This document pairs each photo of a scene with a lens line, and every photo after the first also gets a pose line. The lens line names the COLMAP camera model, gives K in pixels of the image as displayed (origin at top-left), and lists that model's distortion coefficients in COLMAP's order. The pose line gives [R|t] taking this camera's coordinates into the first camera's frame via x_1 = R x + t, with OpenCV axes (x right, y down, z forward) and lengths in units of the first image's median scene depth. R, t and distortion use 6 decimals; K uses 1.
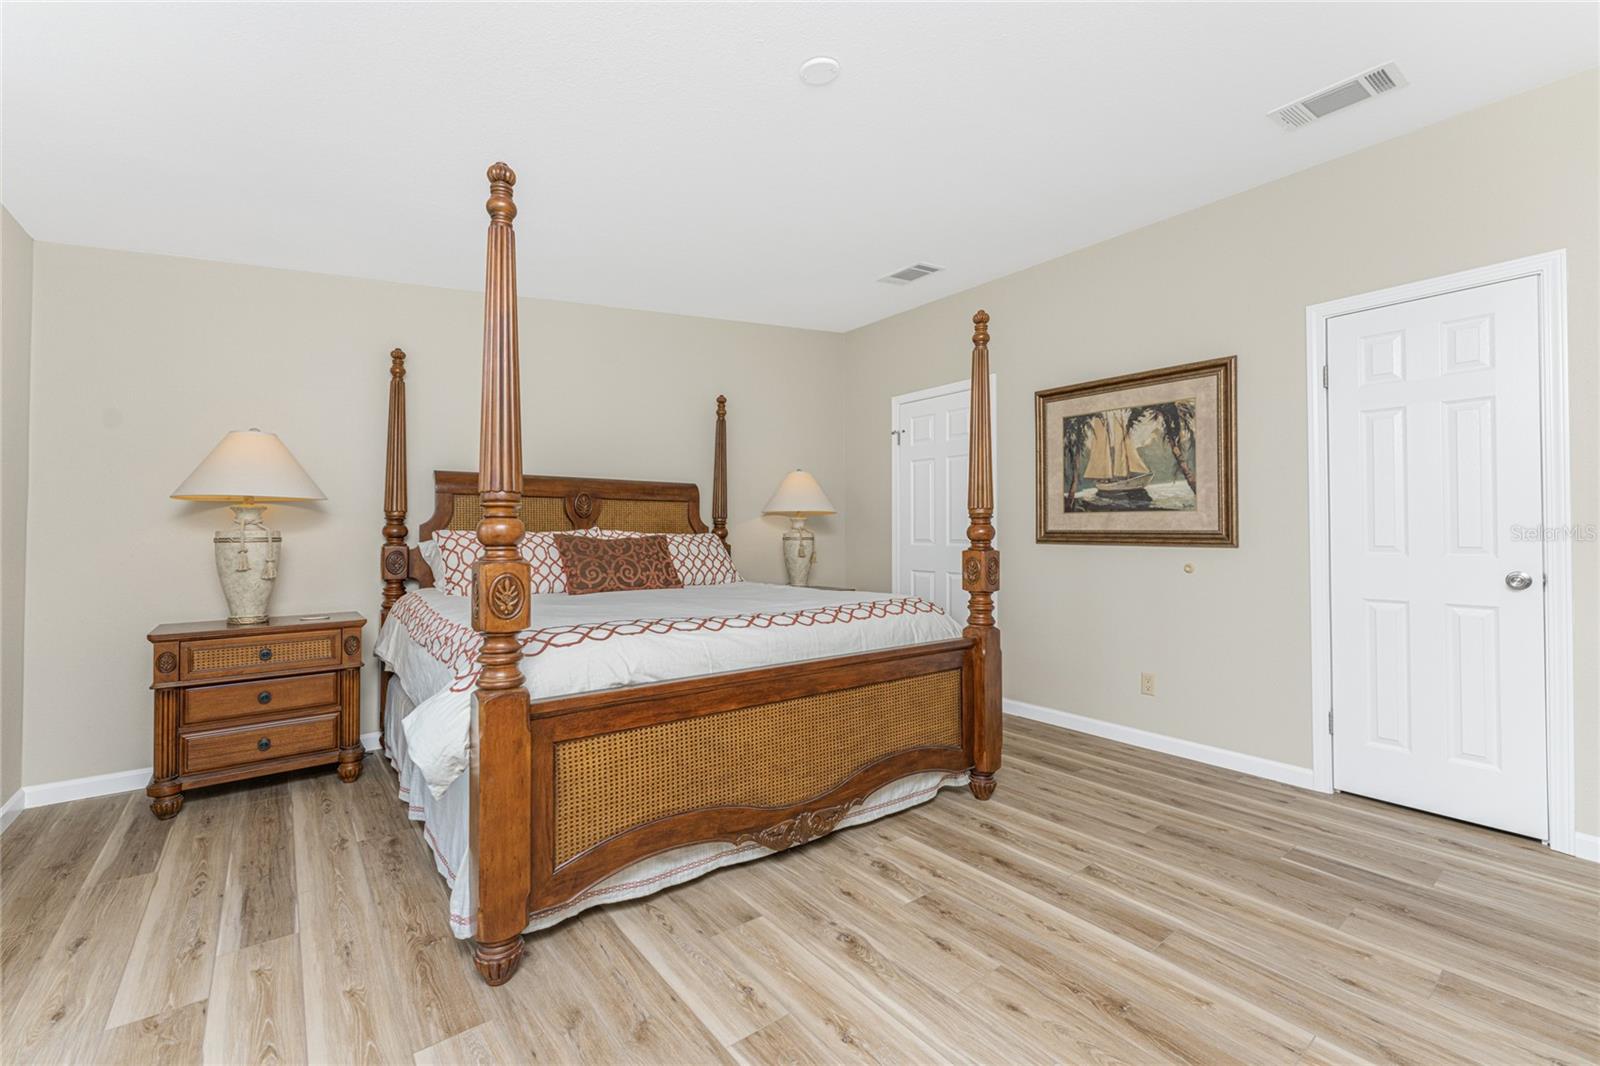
lens RADIAL K [[635.6, 0, 815.5], [0, 635.6, 528.9], [0, 0, 1]] dist [0.002492, 0.000217]
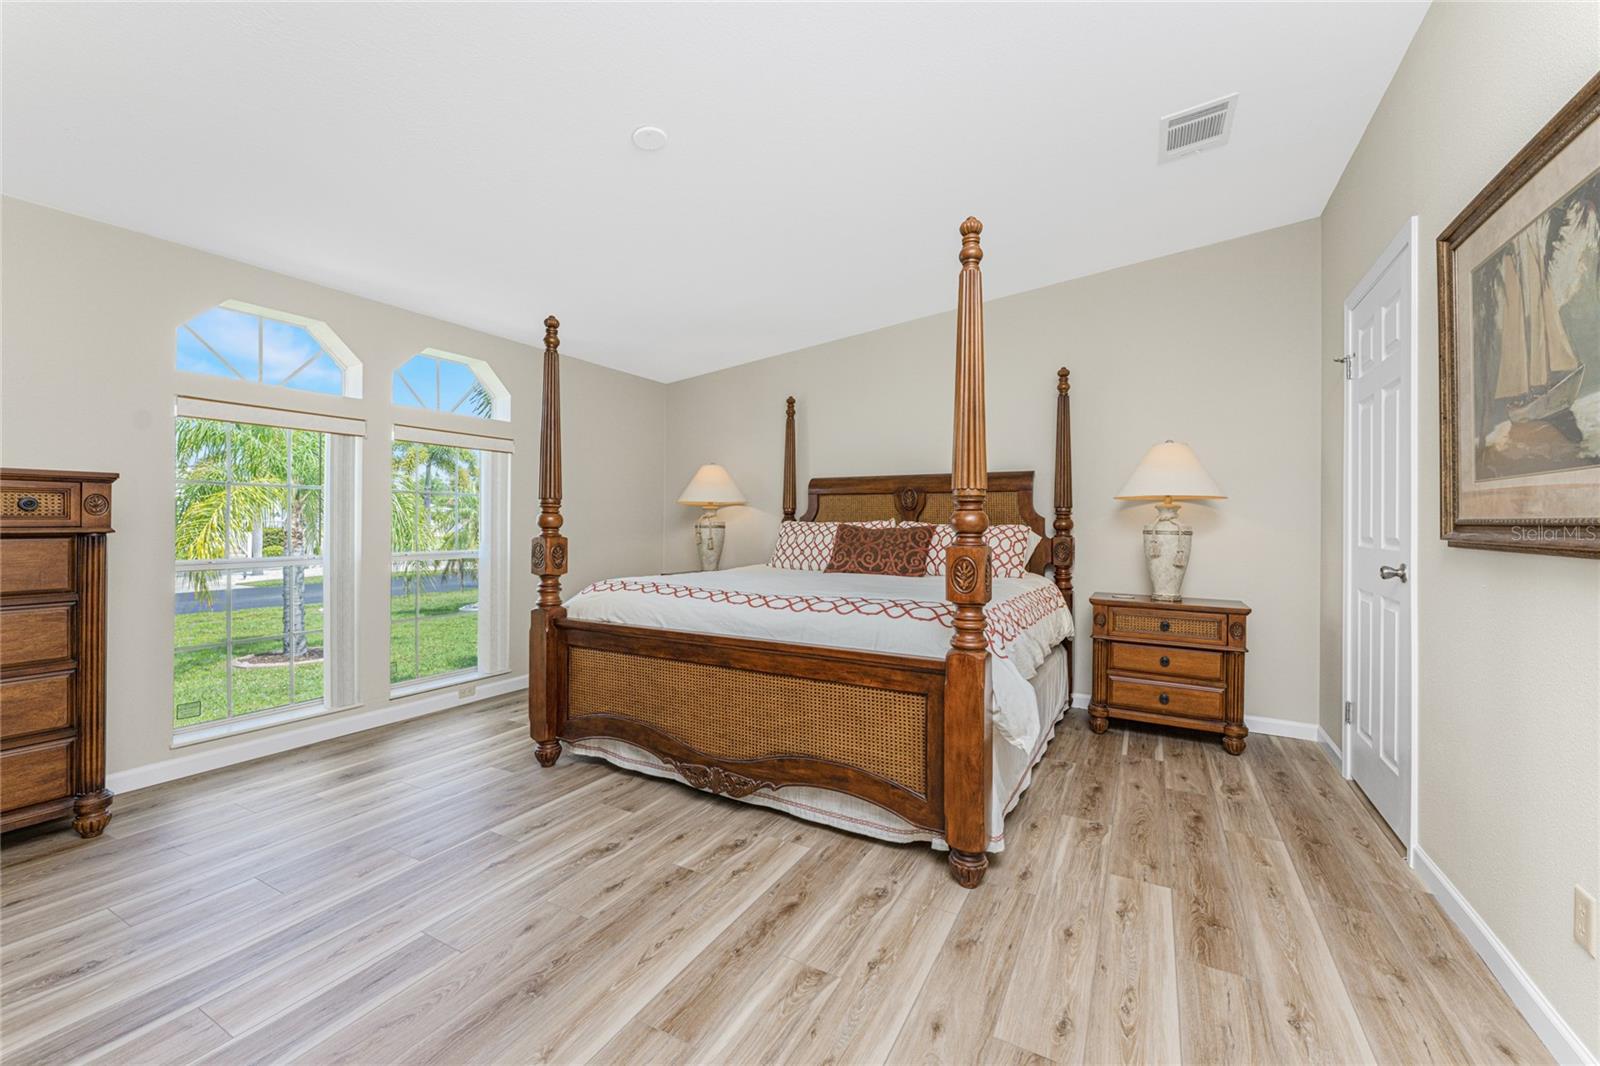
lens RADIAL K [[635.6, 0, 814.1], [0, 635.6, 525.0], [0, 0, 1]] dist [0.002492, 0.000217]
pose [[0.422053, 0.003428, -0.906565, 0.866270], [0.002330, 0.999985, 0.004866, 0.004305], [0.906568, -0.004166, 0.422039, 0.537869]]
